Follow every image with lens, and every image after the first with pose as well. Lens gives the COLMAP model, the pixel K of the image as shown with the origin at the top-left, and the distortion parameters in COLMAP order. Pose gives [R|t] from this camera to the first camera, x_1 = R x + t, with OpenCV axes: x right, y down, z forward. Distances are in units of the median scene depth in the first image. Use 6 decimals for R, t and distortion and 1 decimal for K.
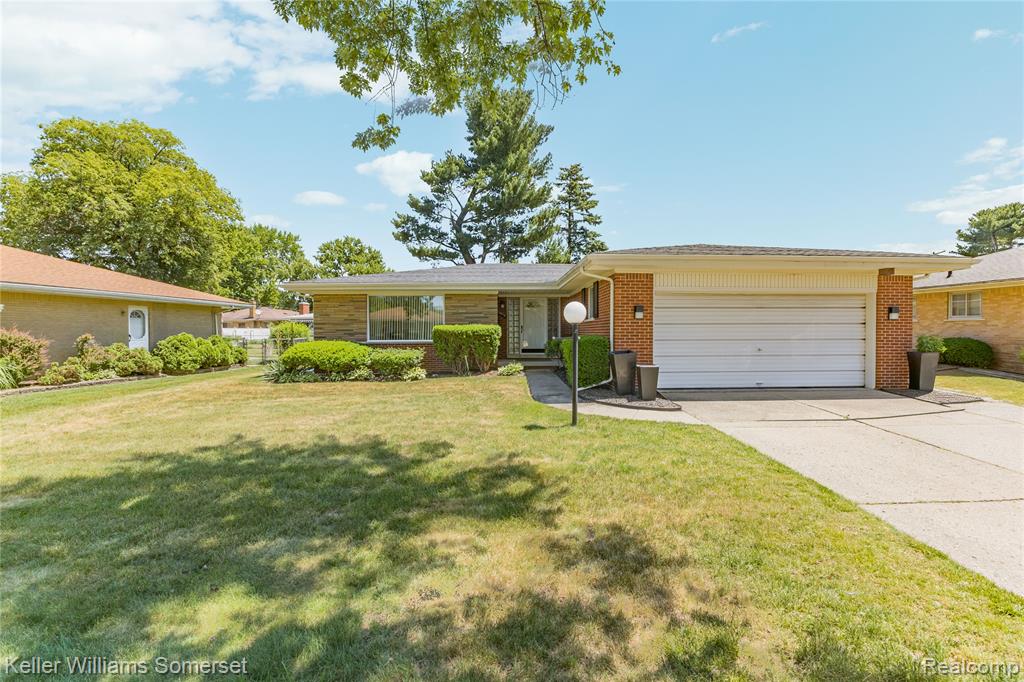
lens RADIAL K [[432.0, 0, 512.7], [0, 432.0, 344.1], [0, 0, 1]] dist [-0.034448, 0.000010]
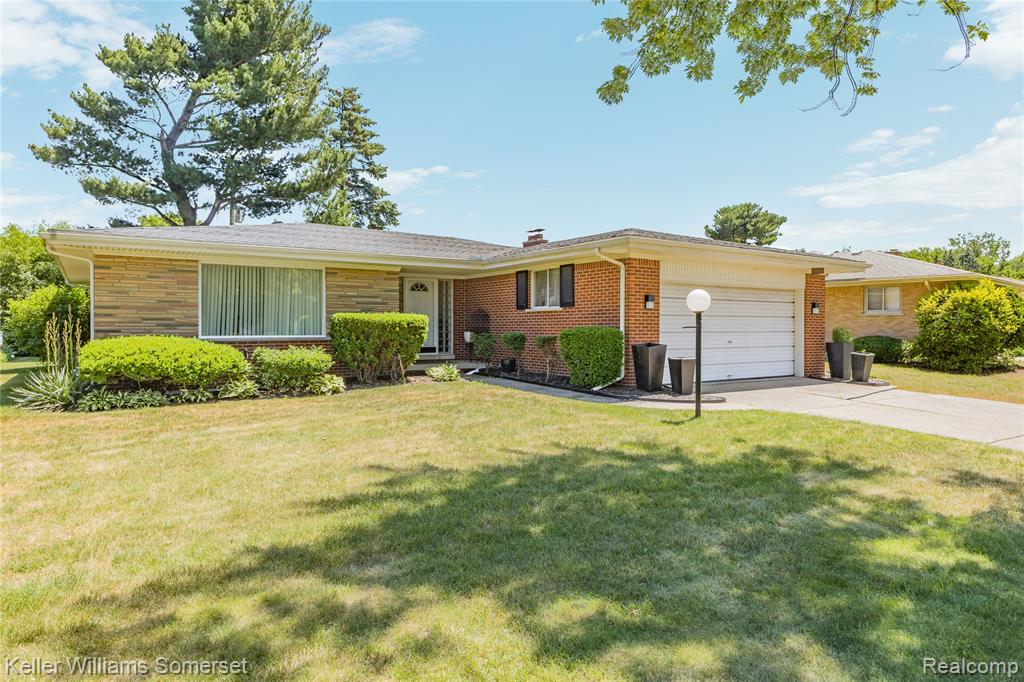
lens RADIAL K [[622.2, 0, 512.0], [0, 622.2, 341.0], [0, 0, 1]] dist [-0.000069, -0.011353]
pose [[0.845922, -0.006892, 0.533261, -0.193386], [0.012803, 0.999891, -0.007387, 0.004603], [-0.533152, 0.013077, 0.845918, 0.009256]]
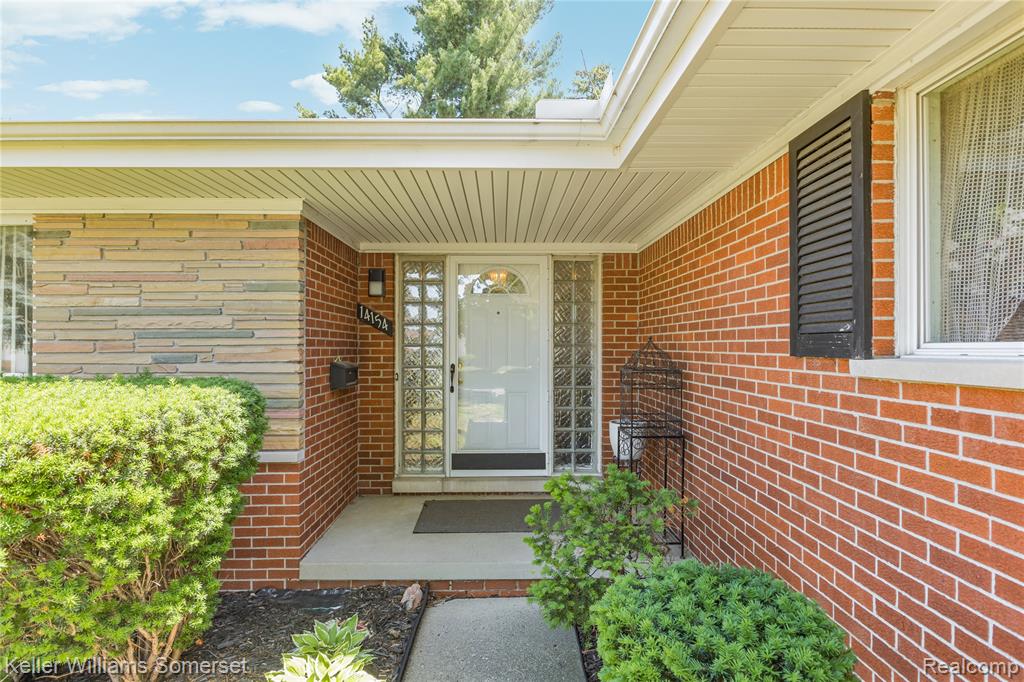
lens RADIAL K [[521.7, 0, 512.0], [0, 521.7, 341.0], [0, 0, 1]] dist [0.001644, 0.000165]
pose [[0.999998, 0.002146, -0.000420, 0.027905], [-0.002161, 0.999228, -0.039220, -0.022285], [0.000336, 0.039221, 0.999230, 0.342477]]
